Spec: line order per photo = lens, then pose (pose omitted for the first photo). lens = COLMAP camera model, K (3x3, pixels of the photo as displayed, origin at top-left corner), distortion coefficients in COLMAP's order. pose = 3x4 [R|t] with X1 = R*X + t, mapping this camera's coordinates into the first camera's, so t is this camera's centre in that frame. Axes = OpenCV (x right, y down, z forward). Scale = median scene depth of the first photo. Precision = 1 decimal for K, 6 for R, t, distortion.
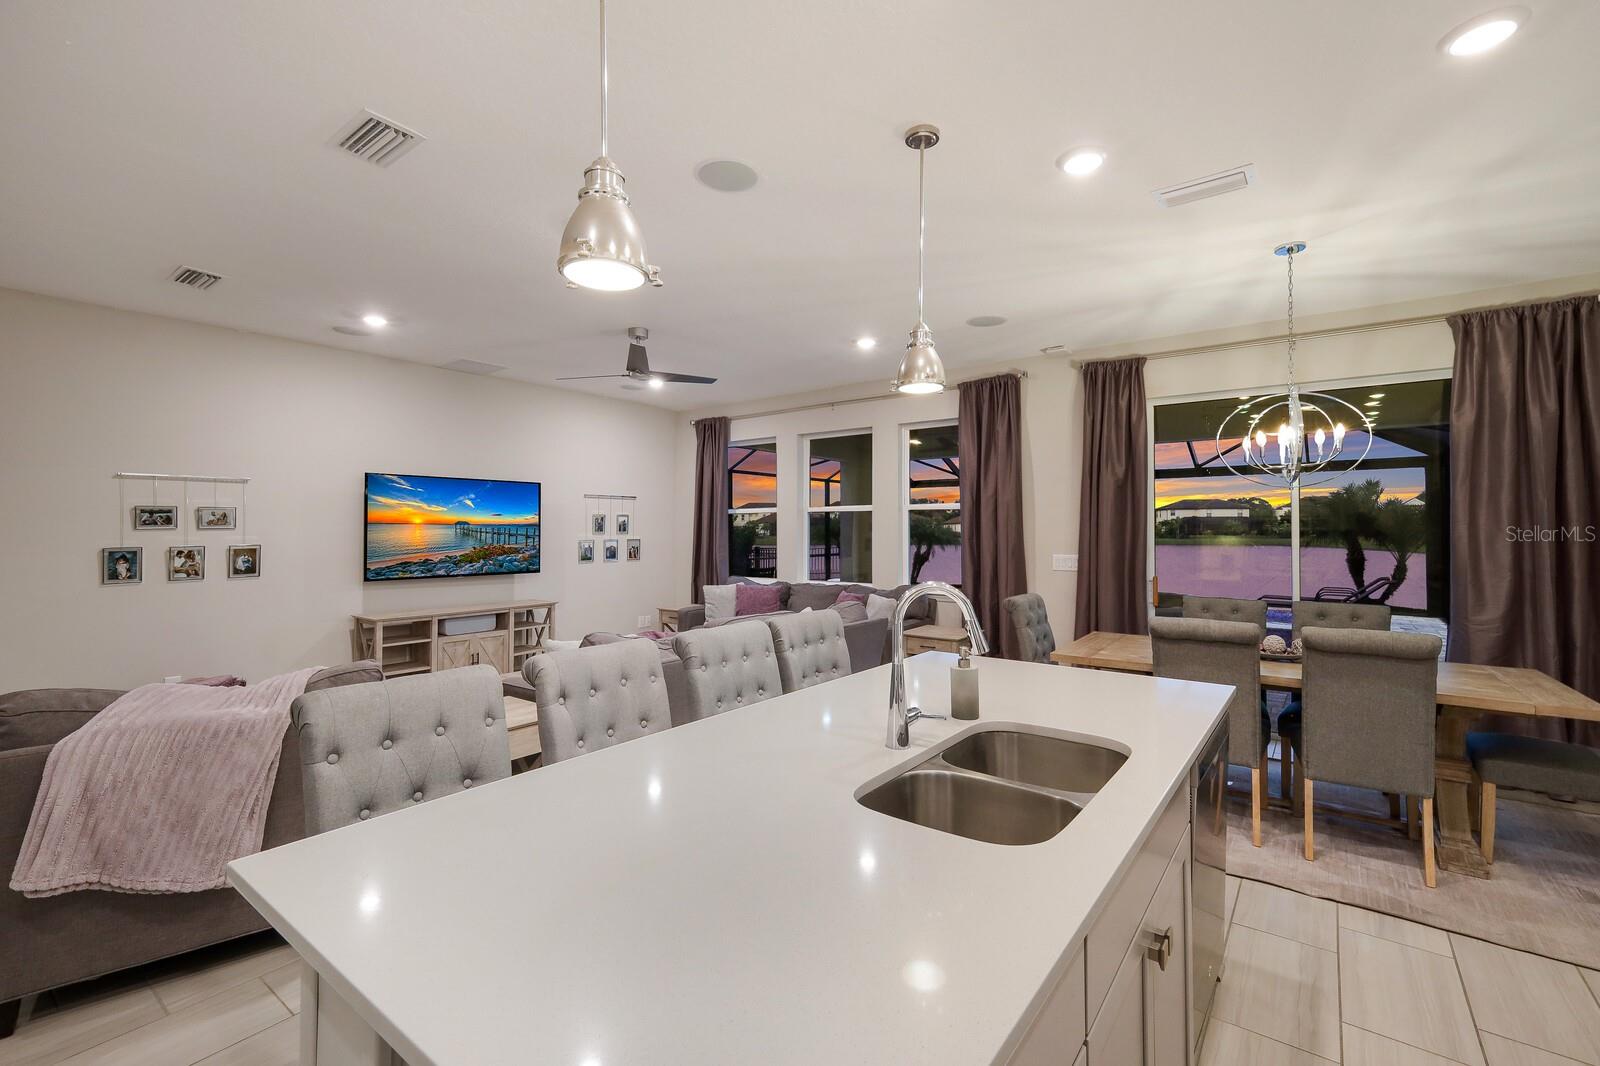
lens RADIAL K [[693.7, 0, 803.7], [0, 693.7, 522.8], [0, 0, 1]] dist [0.006173, -0.000170]
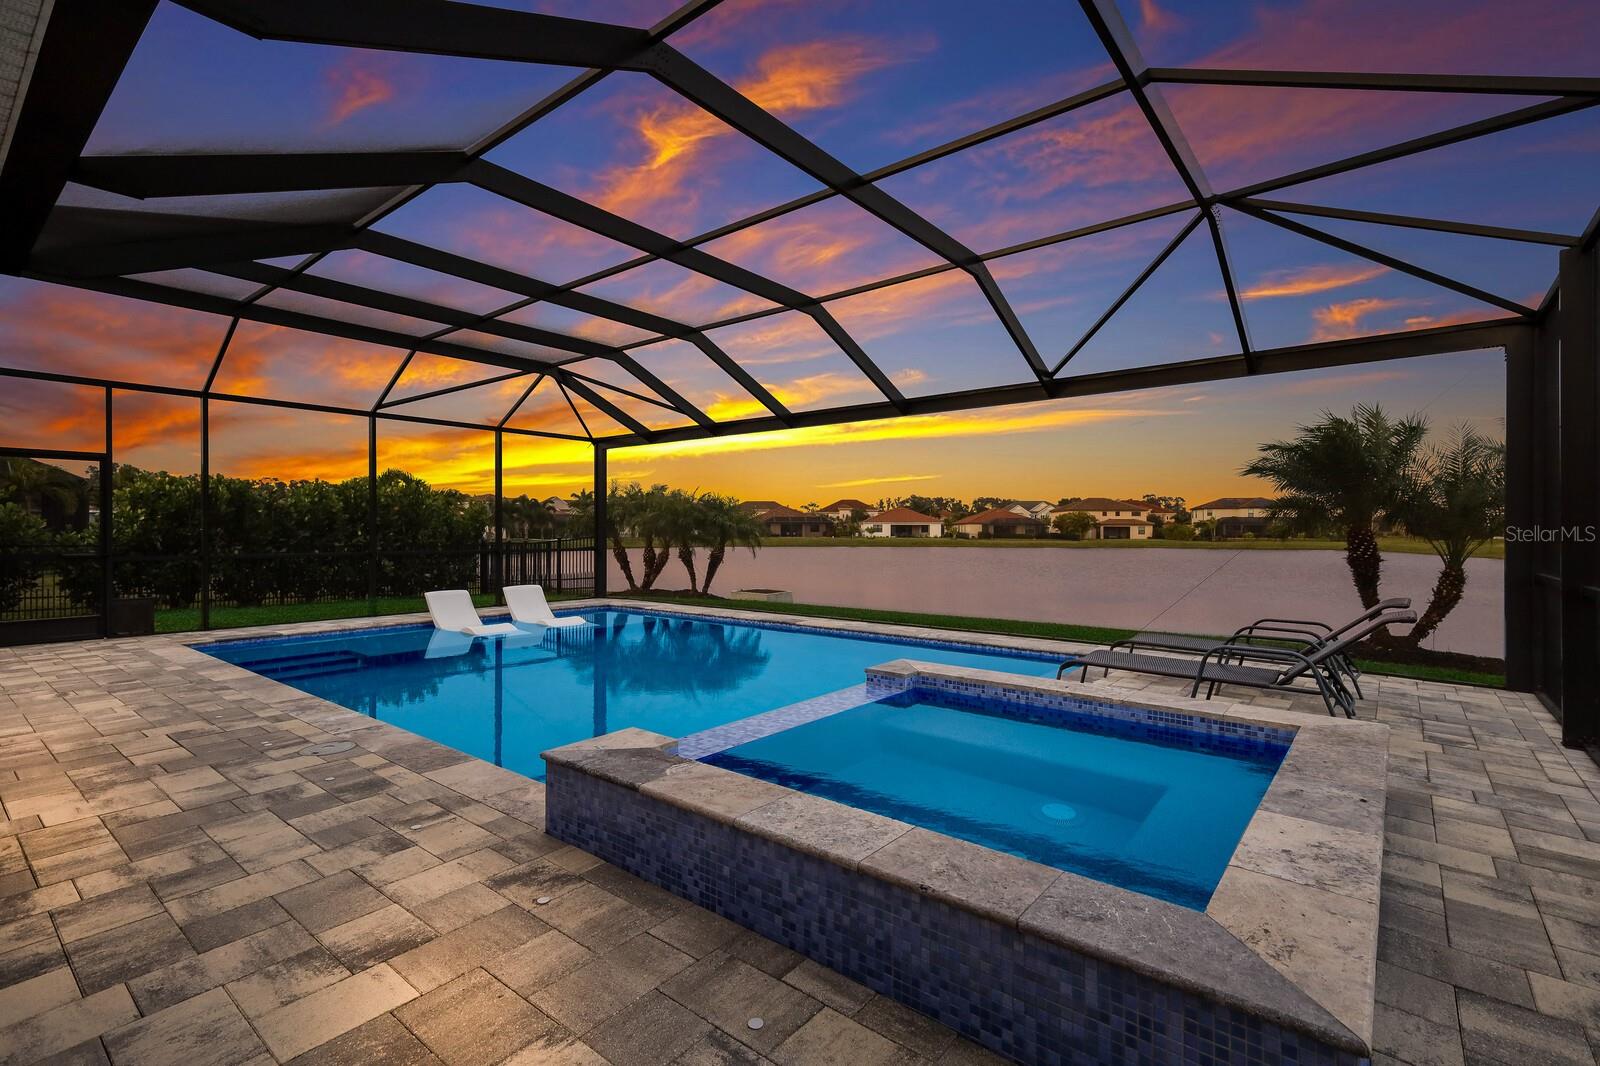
lens RADIAL K [[723.5, 0, 801.9], [0, 723.5, 516.5], [0, 0, 1]] dist [0.016314, 0.000448]
pose [[0.999395, 0.003173, -0.034634, 1.075070], [-0.003541, 0.999938, -0.010561, 0.074897], [0.034598, 0.010677, 0.999344, 1.198632]]
